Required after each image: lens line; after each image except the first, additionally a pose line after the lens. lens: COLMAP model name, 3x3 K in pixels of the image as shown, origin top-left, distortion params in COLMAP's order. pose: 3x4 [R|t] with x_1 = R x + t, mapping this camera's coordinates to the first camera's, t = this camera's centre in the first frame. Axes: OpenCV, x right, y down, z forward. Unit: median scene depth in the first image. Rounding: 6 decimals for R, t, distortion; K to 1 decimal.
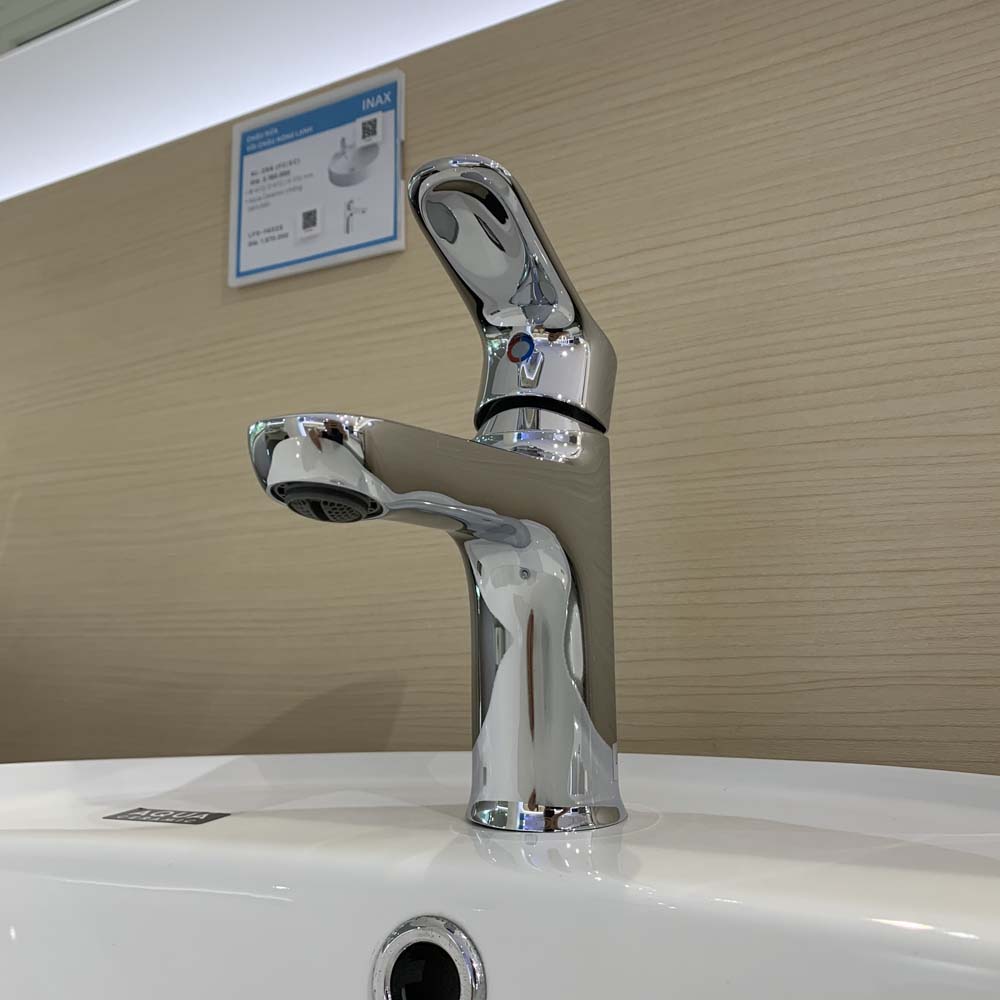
lens RADIAL K [[1024.1, 0, 487.5], [0, 1024.1, 491.3], [0, 0, 1]] dist [-0.008632, 0.000000]
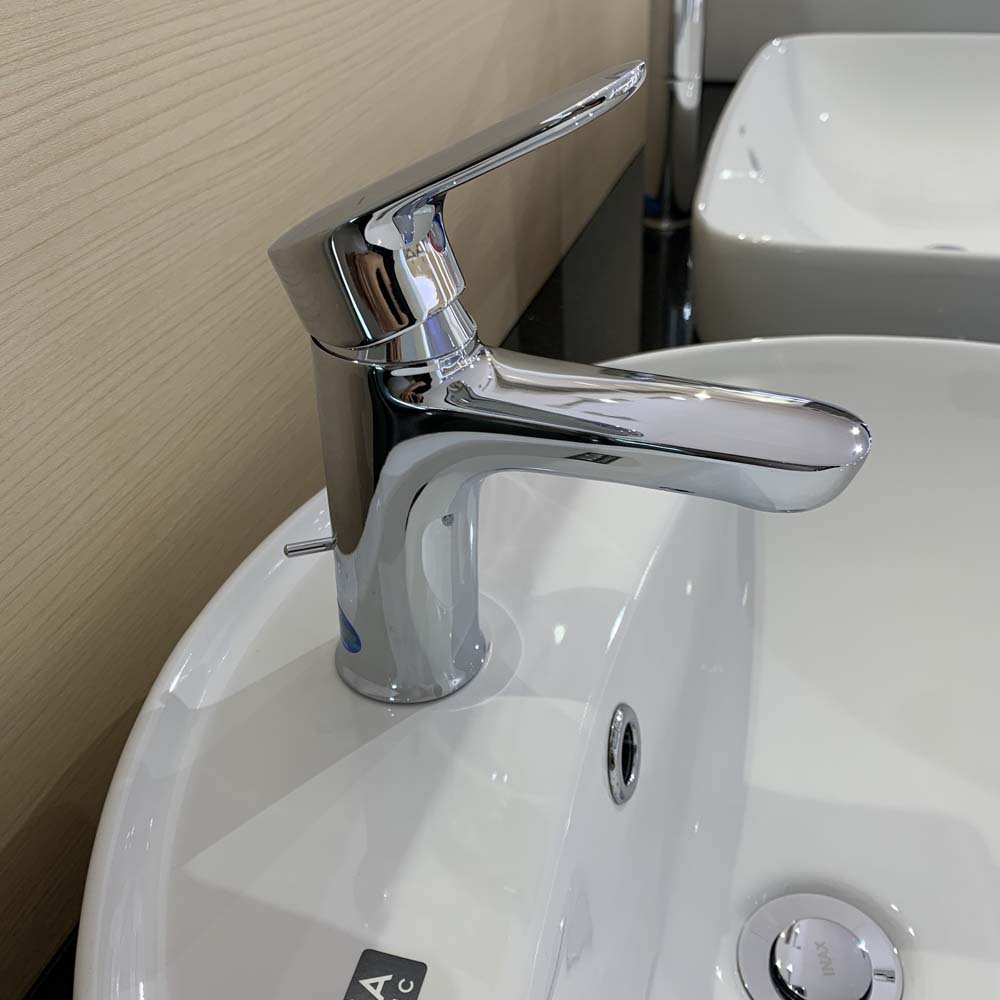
lens RADIAL K [[1024.1, 0, 509.3], [0, 1024.1, 502.0], [0, 0, 1]] dist [-0.008632, 0.000000]
pose [[-0.204352, -0.551853, 0.808516, -0.611900], [-0.116514, 0.833786, 0.539652, -0.334694], [-0.971939, 0.016076, -0.234684, 0.930907]]
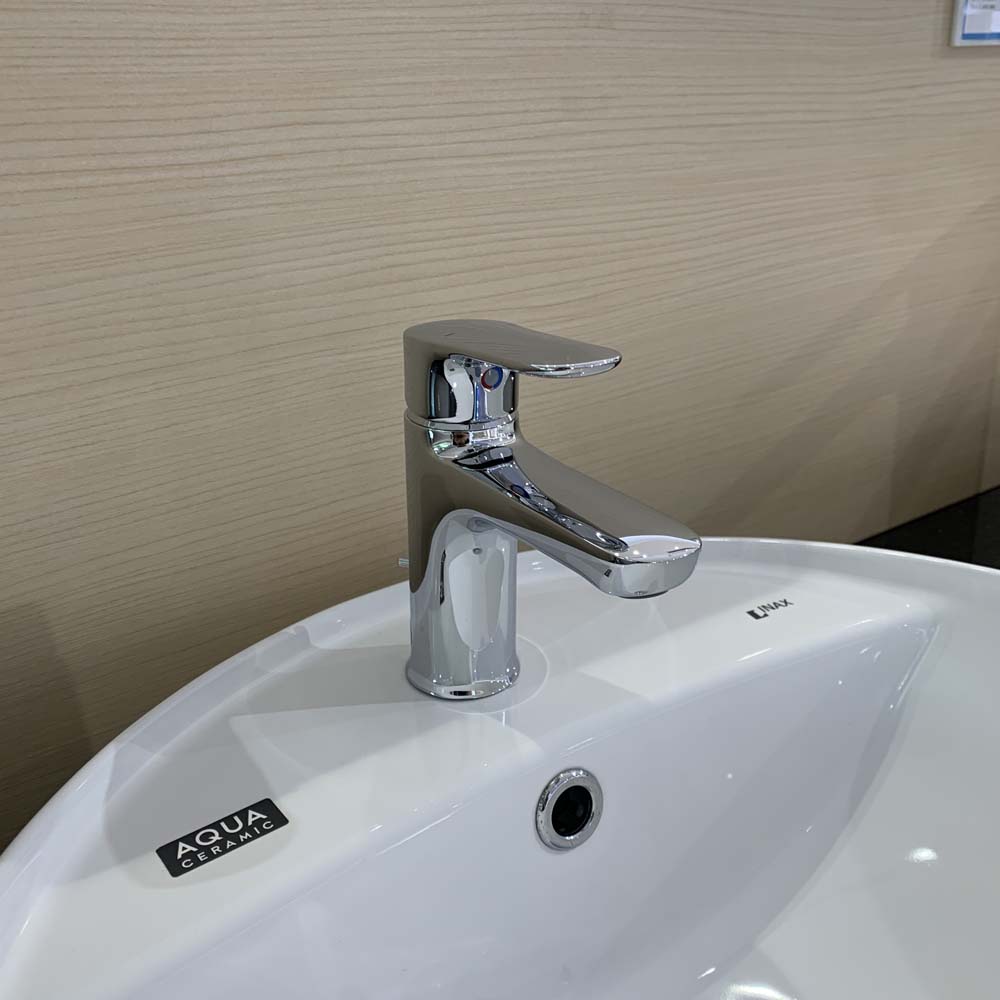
lens RADIAL K [[1024.1, 0, 496.8], [0, 1024.1, 501.4], [0, 0, 1]] dist [-0.008632, 0.000000]
pose [[0.448616, -0.337911, 0.827381, -0.815263], [-0.102933, 0.900071, 0.423410, -0.397297], [-0.887777, -0.275114, 0.369004, 0.407462]]
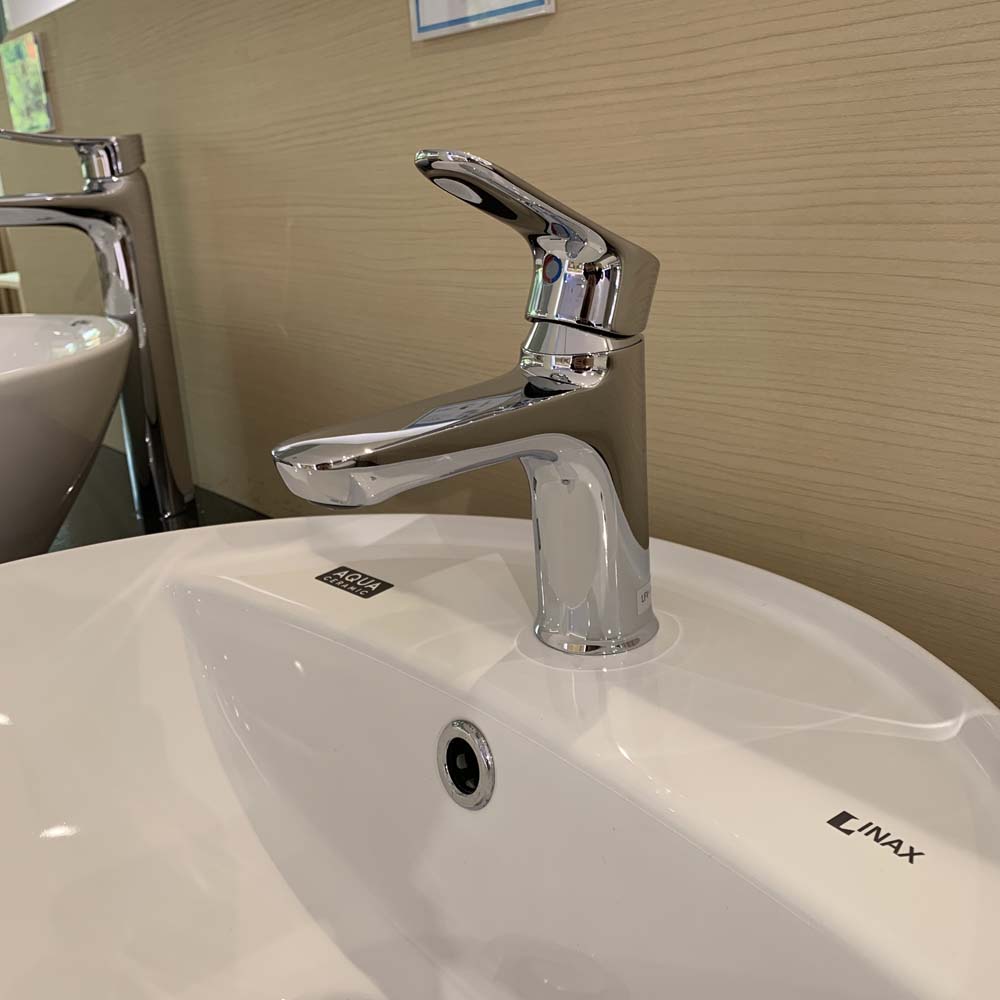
lens RADIAL K [[1024.1, 0, 502.9], [0, 1024.1, 489.2], [0, 0, 1]] dist [-0.008632, 0.000000]
pose [[0.935657, 0.063461, -0.347159, 0.311724], [0.100650, 0.894860, 0.434851, -0.337283], [0.338255, -0.441813, 0.830894, -0.035285]]
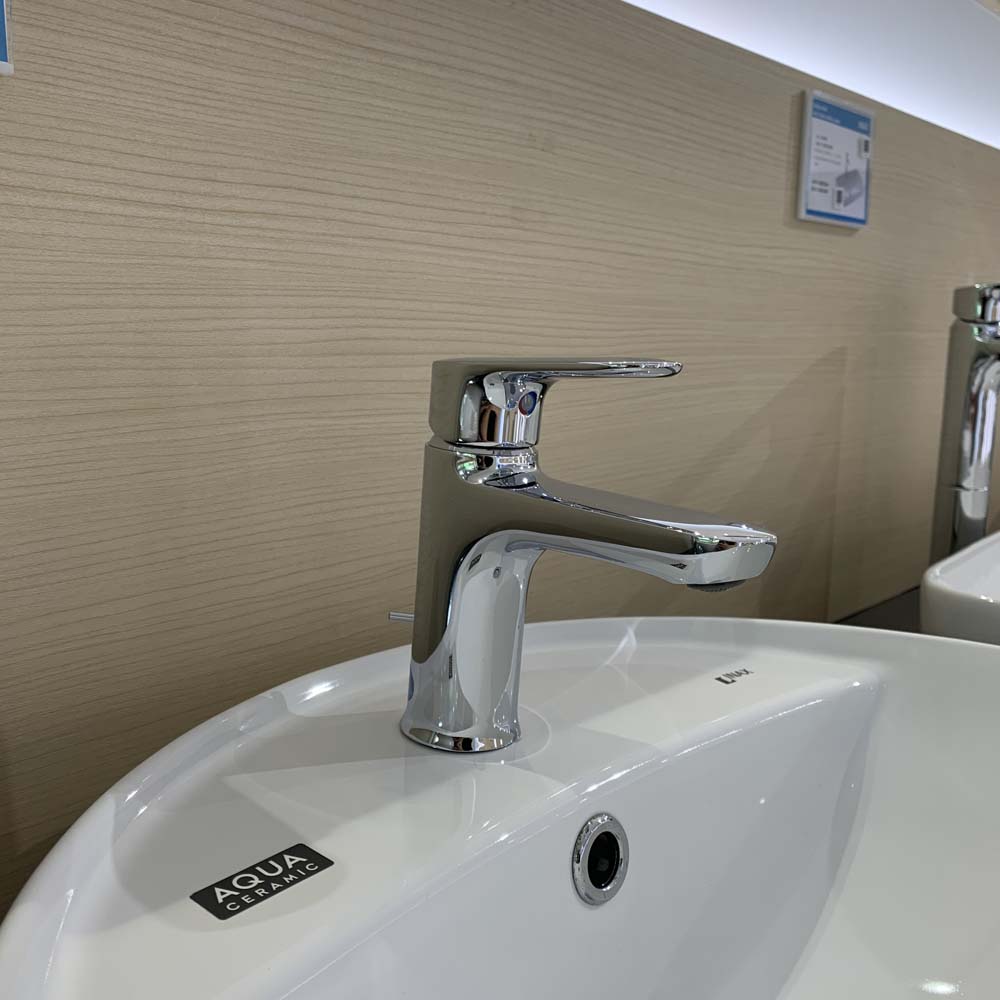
lens RADIAL K [[1024.1, 0, 468.2], [0, 1024.1, 501.9], [0, 0, 1]] dist [-0.008632, 0.000000]
pose [[0.260700, -0.147477, 0.954089, -0.947143], [-0.173698, 0.964971, 0.196622, -0.188011], [-0.949665, -0.216983, 0.225952, 0.609239]]
